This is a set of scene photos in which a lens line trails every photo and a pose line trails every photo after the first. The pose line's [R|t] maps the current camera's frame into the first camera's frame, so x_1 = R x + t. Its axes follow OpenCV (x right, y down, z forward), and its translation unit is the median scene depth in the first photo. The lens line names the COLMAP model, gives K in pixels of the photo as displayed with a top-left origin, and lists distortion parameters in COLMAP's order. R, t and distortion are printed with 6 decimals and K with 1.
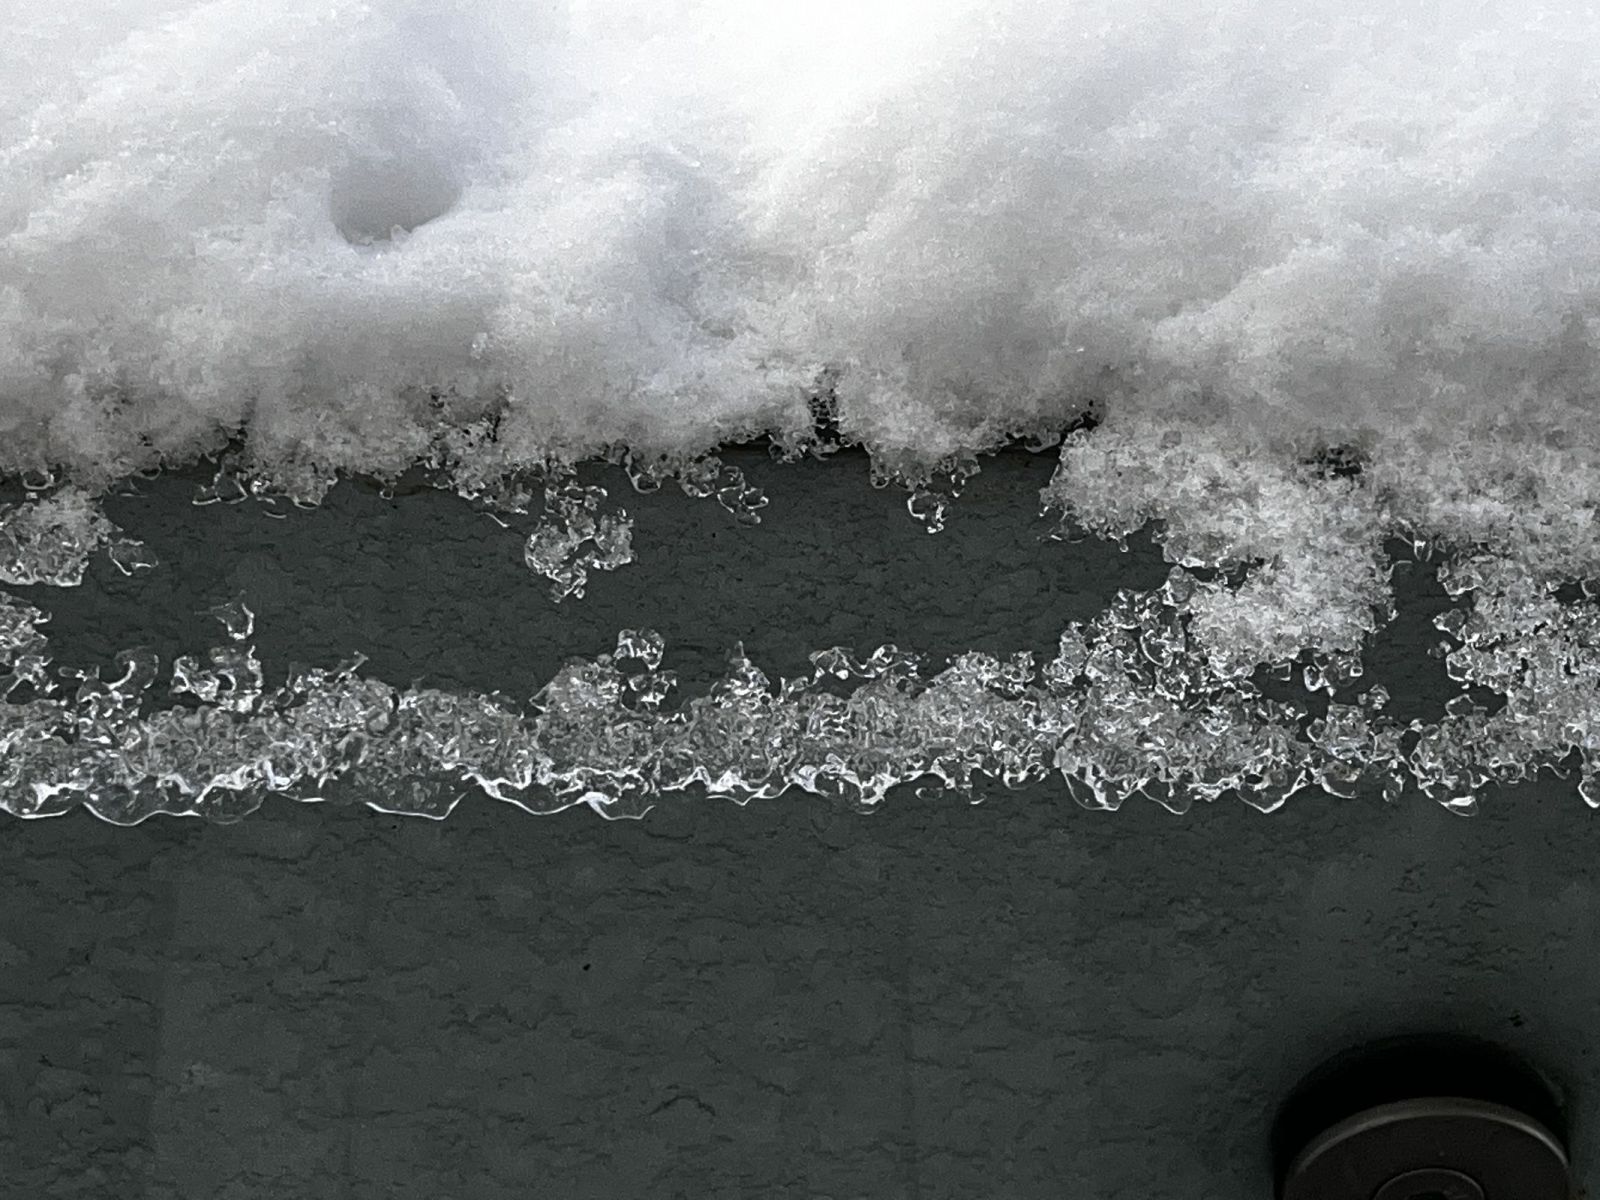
lens RADIAL K [[3751.8, 0, 788.5], [0, 3751.8, 602.0], [0, 0, 1]] dist [0.132276, 0.000000]
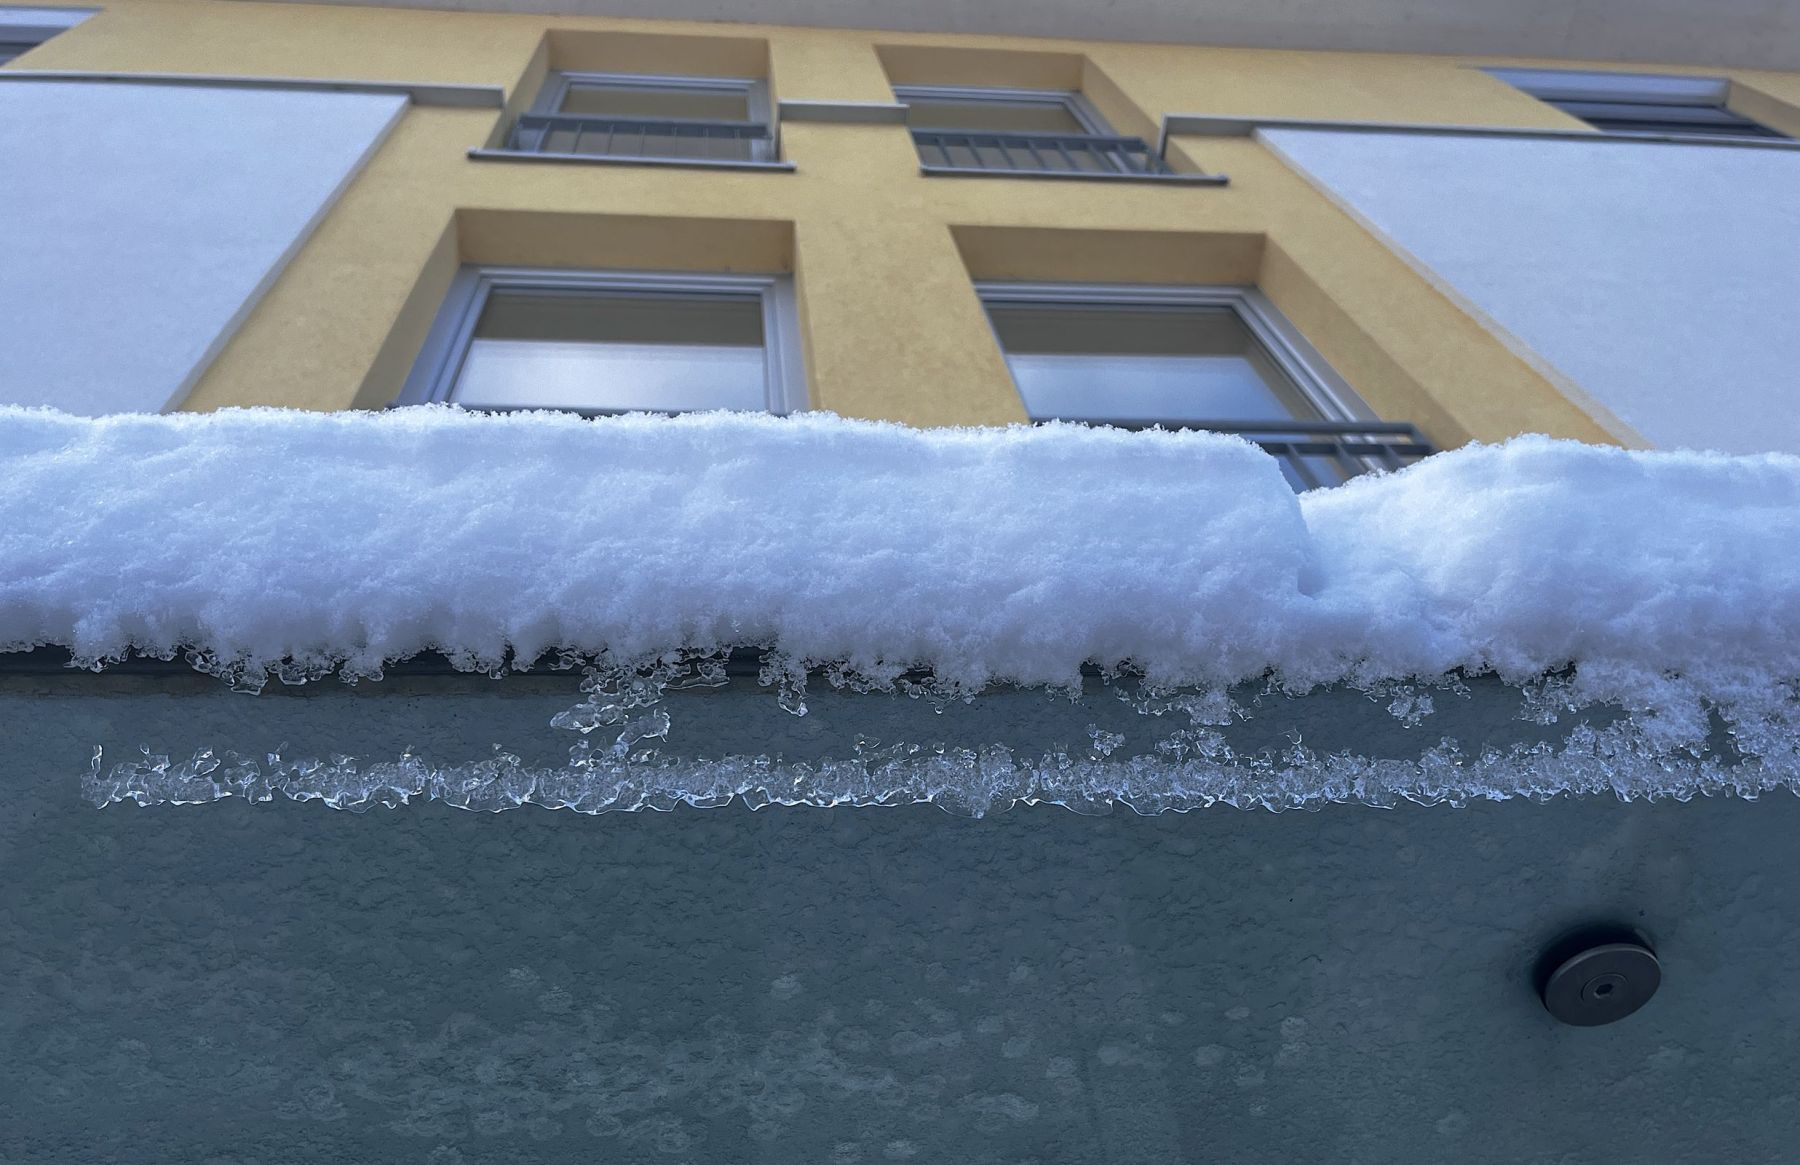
lens RADIAL K [[1609.3, 0, 909.7], [0, 1609.3, 595.2], [0, 0, 1]] dist [-0.039080, 0.008873]
pose [[0.999302, -0.014773, 0.034300, -0.433493], [0.019868, 0.987976, -0.153323, 0.070709], [-0.031622, 0.153897, 0.987581, -0.097203]]
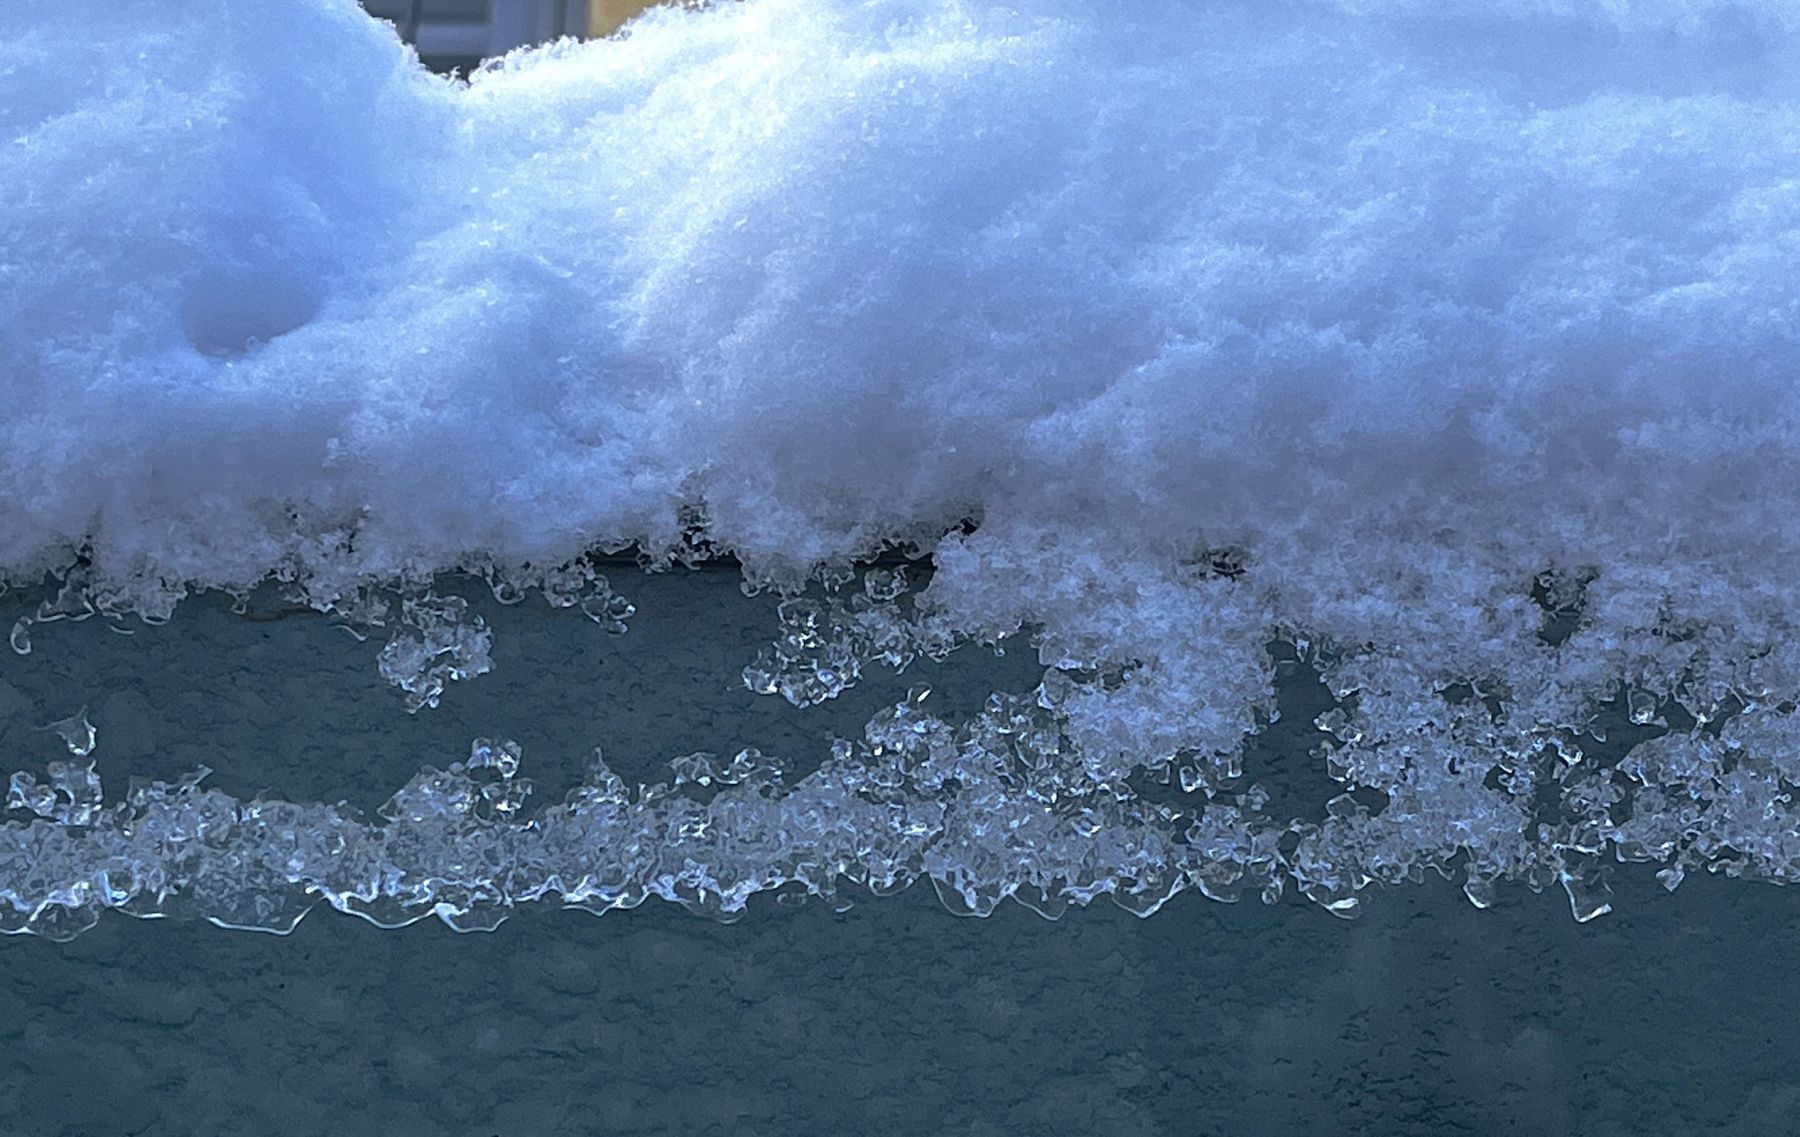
lens RADIAL K [[4185.5, 0, 913.2], [0, 4185.5, 571.6], [0, 0, 1]] dist [0.127312, 0.000000]
pose [[0.999864, -0.015233, 0.006394, 0.060139], [0.015666, 0.997116, -0.074260, 0.044998], [-0.005244, 0.074350, 0.997218, -0.082415]]
